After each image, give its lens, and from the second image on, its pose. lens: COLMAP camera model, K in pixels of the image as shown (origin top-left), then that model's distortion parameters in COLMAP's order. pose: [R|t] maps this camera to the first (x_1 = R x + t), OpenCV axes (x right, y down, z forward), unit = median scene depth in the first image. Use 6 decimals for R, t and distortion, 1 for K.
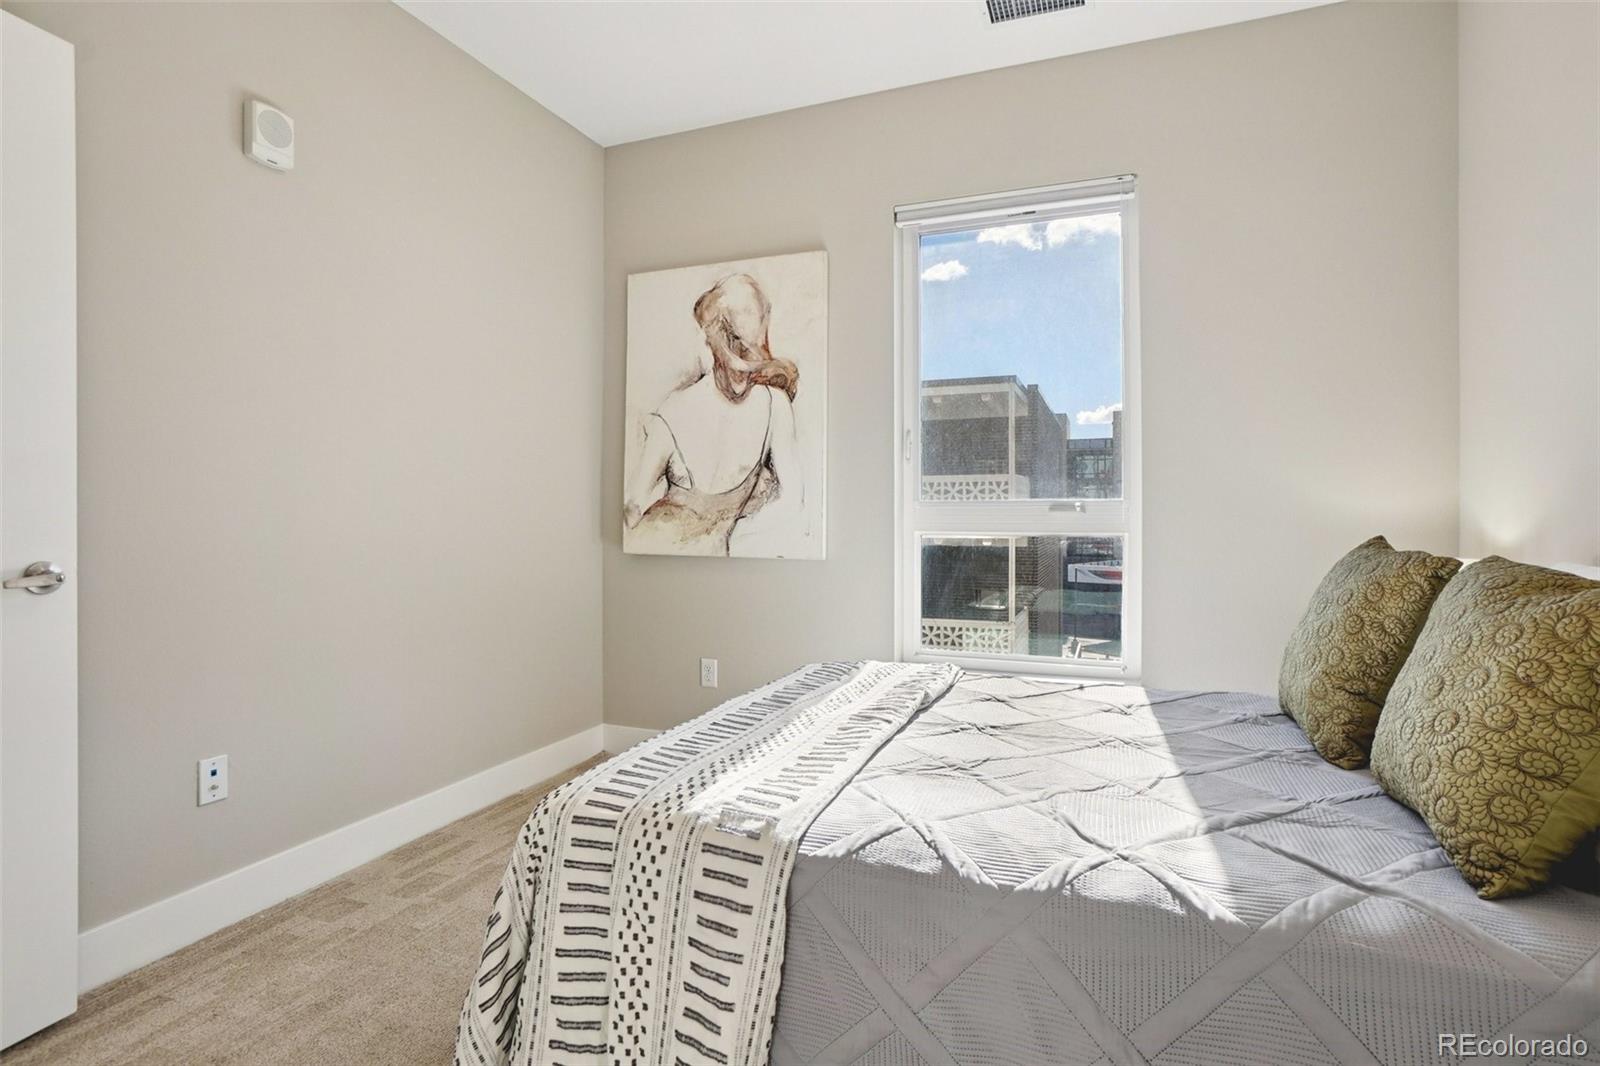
lens RADIAL K [[763.8, 0, 779.7], [0, 763.8, 514.9], [0, 0, 1]] dist [-0.027389, 0.000330]
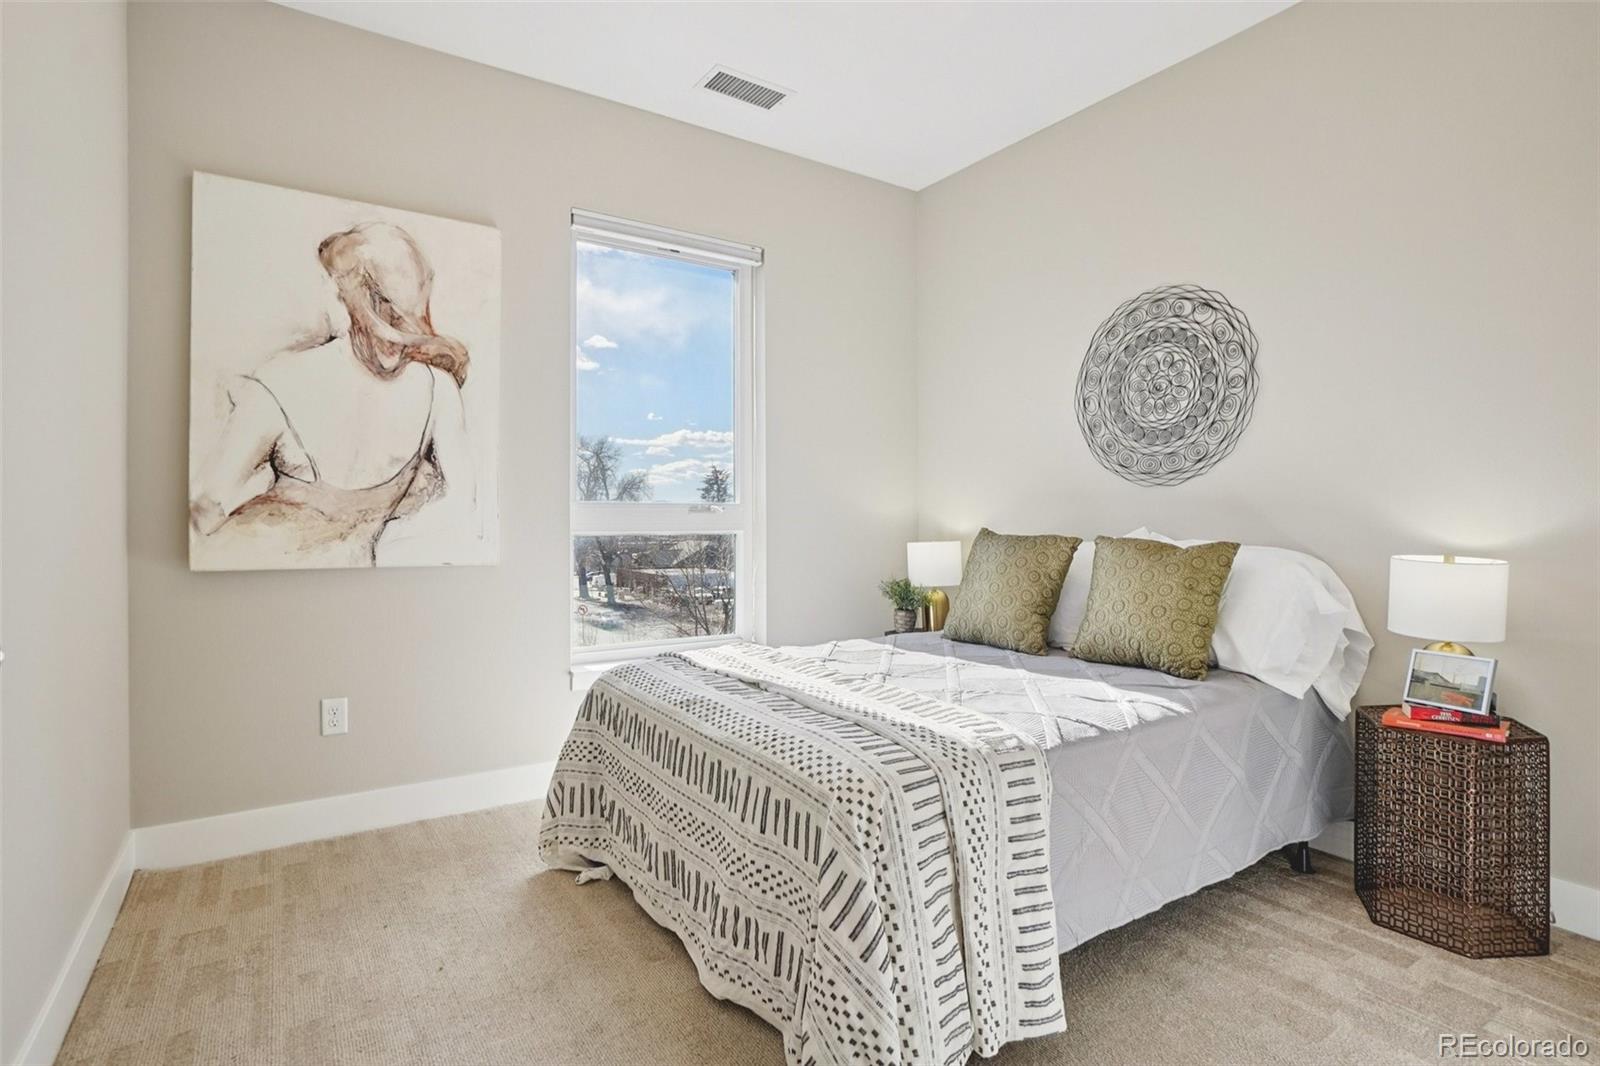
lens RADIAL K [[763.8, 0, 779.7], [0, 763.8, 514.9], [0, 0, 1]] dist [-0.027389, 0.000330]
pose [[0.601262, 0.001634, 0.799050, -0.450942], [0.001069, 0.999995, -0.002849, 0.001848], [-0.799051, 0.002567, 0.601258, 0.169939]]
